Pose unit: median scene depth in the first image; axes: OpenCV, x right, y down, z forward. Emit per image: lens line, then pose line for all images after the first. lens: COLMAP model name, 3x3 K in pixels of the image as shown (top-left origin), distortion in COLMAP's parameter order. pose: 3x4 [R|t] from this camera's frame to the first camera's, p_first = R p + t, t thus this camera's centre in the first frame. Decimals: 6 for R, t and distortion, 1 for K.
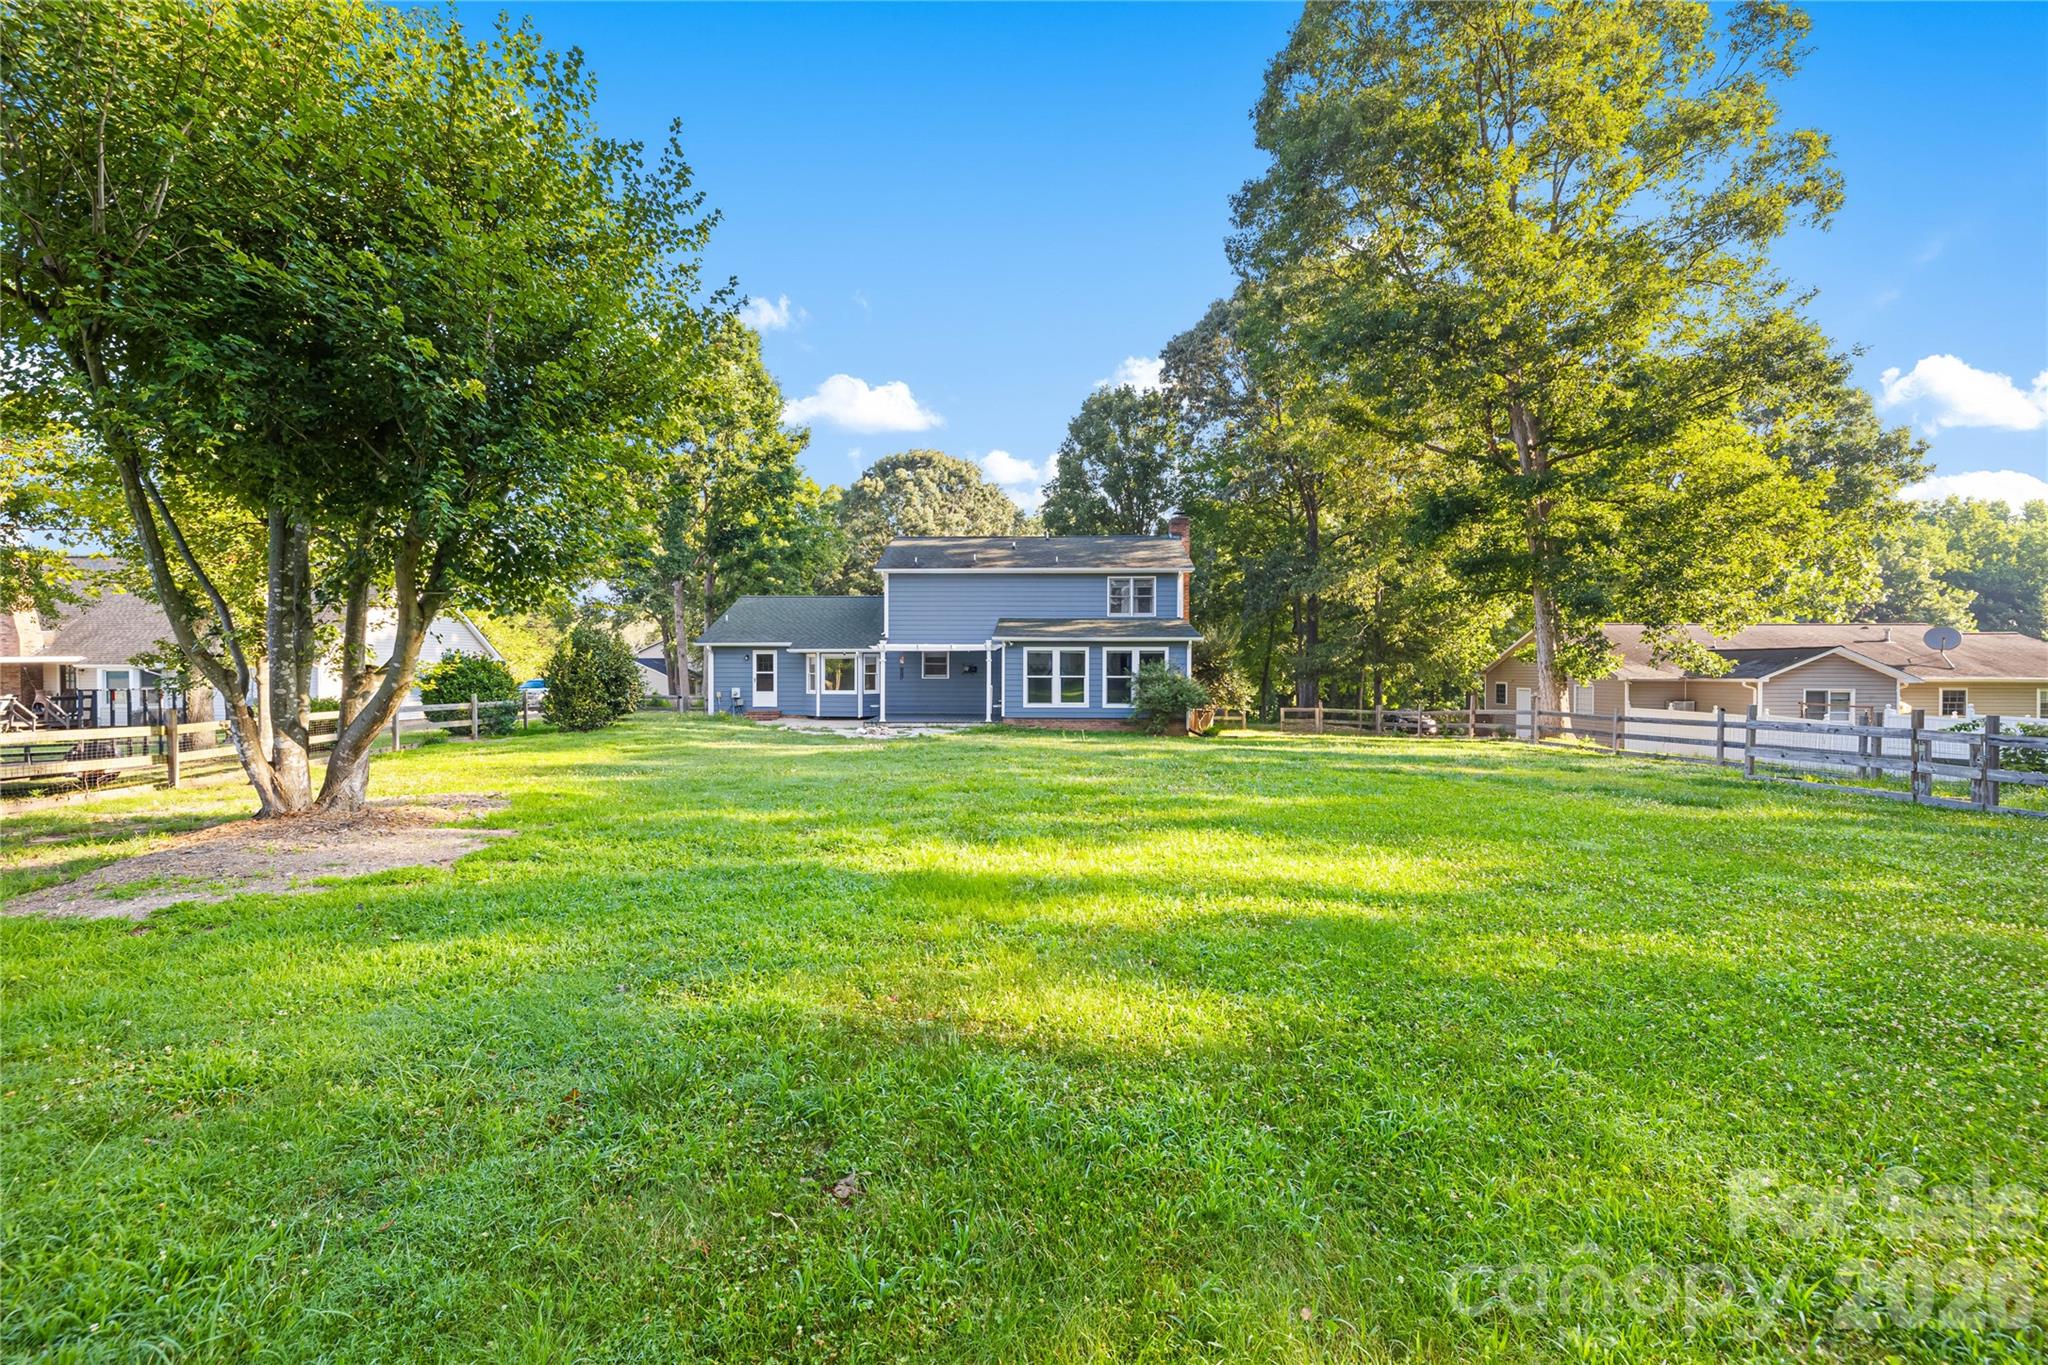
lens RADIAL K [[852.7, 0, 1021.9], [0, 852.7, 693.2], [0, 0, 1]] dist [-0.000395, -0.000299]
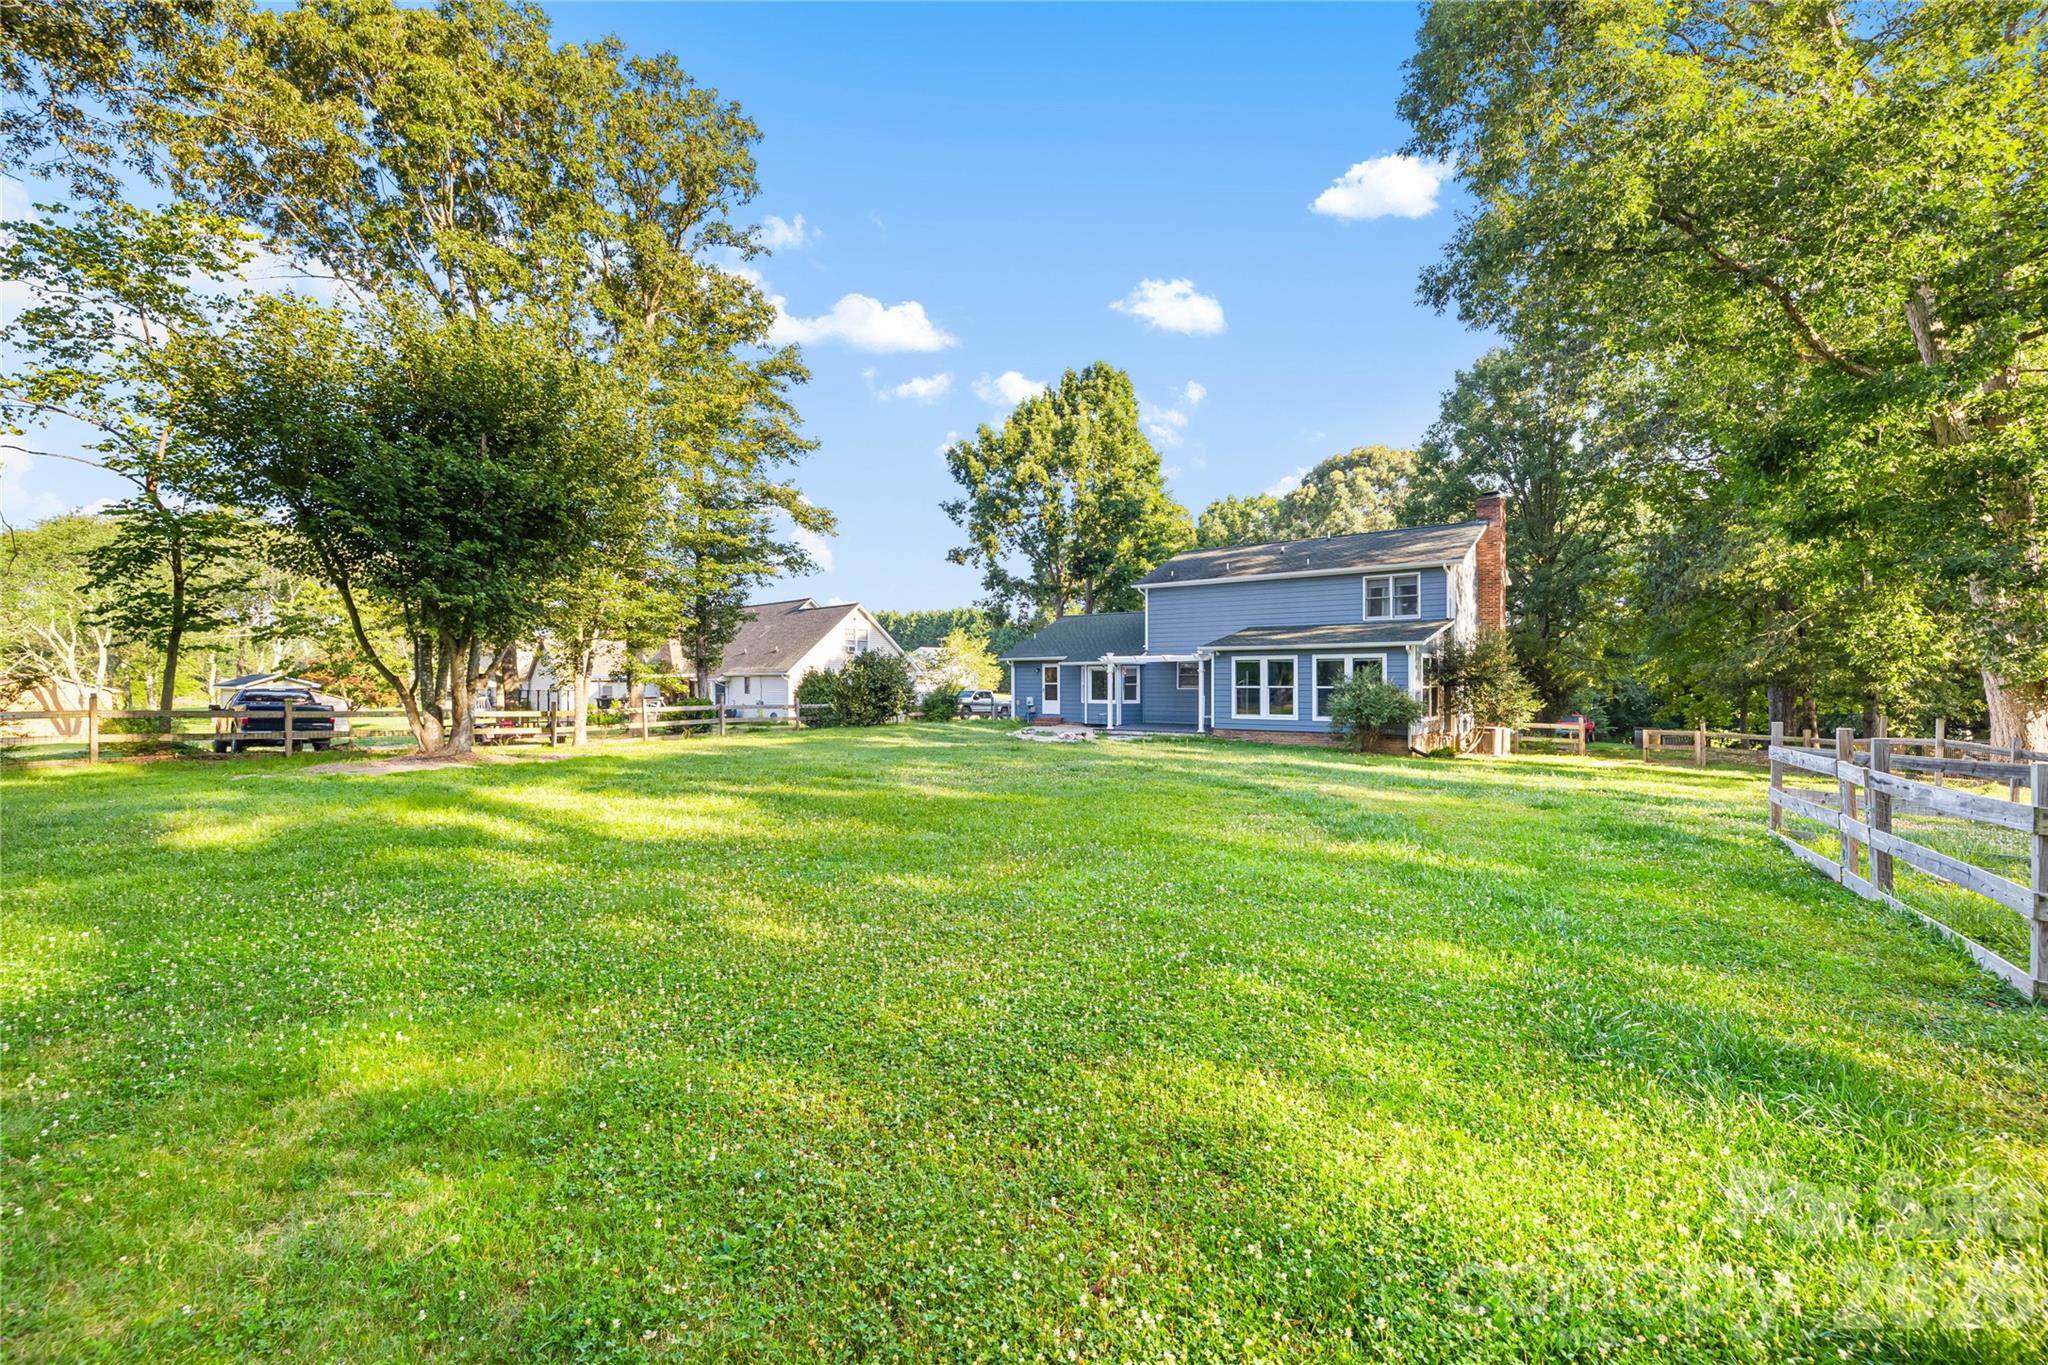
lens RADIAL K [[863.3, 0, 1024.0], [0, 863.3, 682.5], [0, 0, 1]] dist [0.000848, 0.000020]
pose [[0.804941, -0.002316, -0.593351, 0.395859], [-0.015251, 0.999581, -0.024592, 0.003371], [0.593159, 0.028844, 0.804568, 0.067754]]
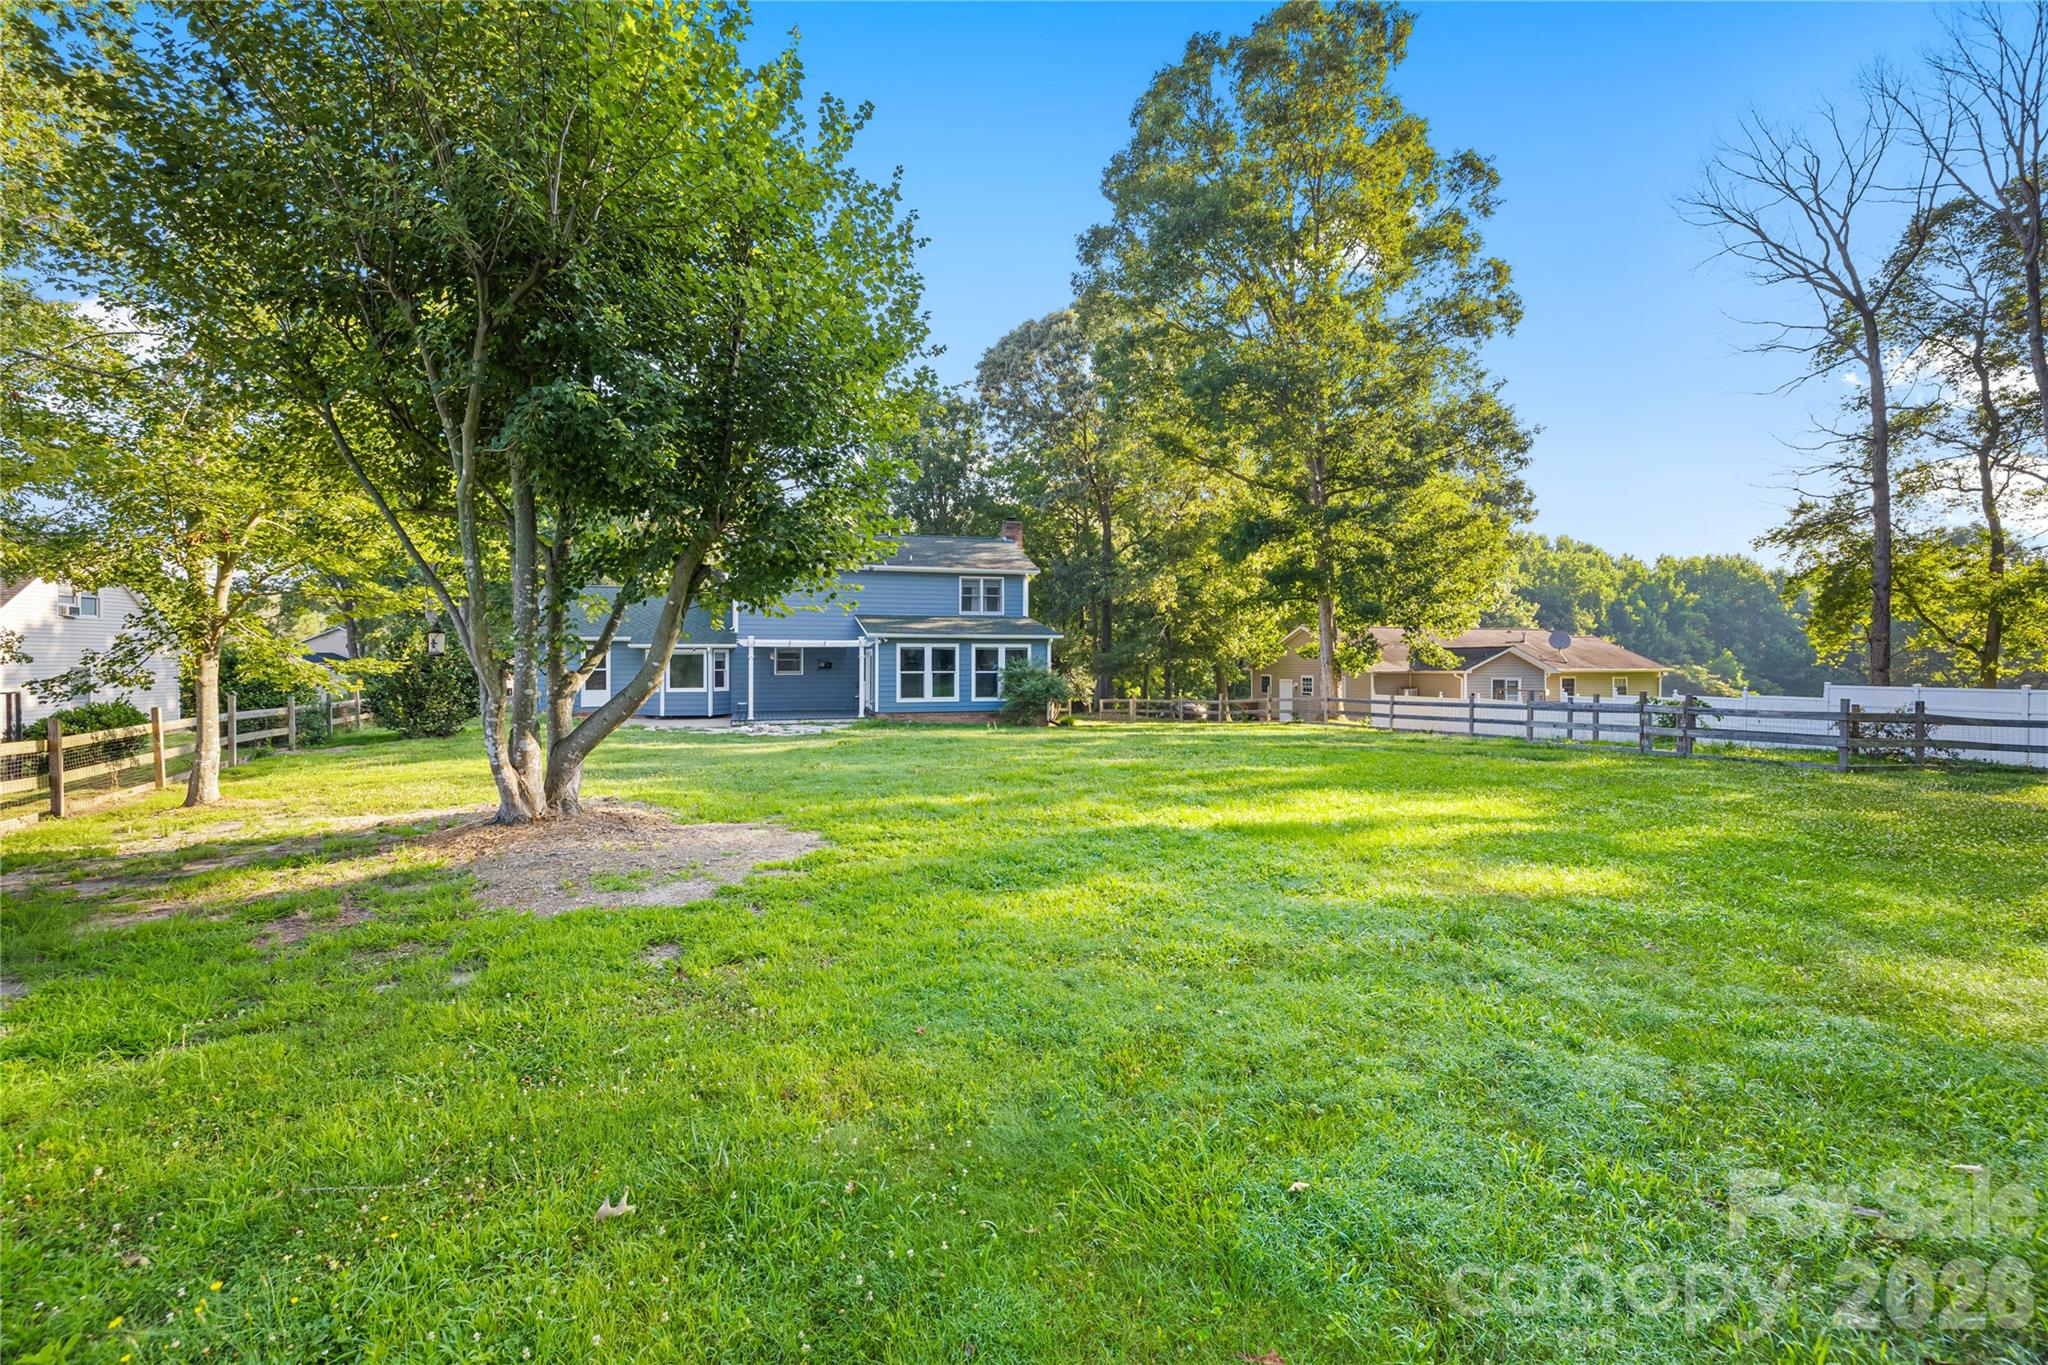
lens RADIAL K [[863.3, 0, 1024.0], [0, 863.3, 682.5], [0, 0, 1]] dist [0.000848, 0.000020]
pose [[0.946812, -0.009423, 0.321648, -0.186930], [0.011619, 0.999920, -0.004907, -0.000258], [-0.321577, 0.008384, 0.946846, -0.030310]]
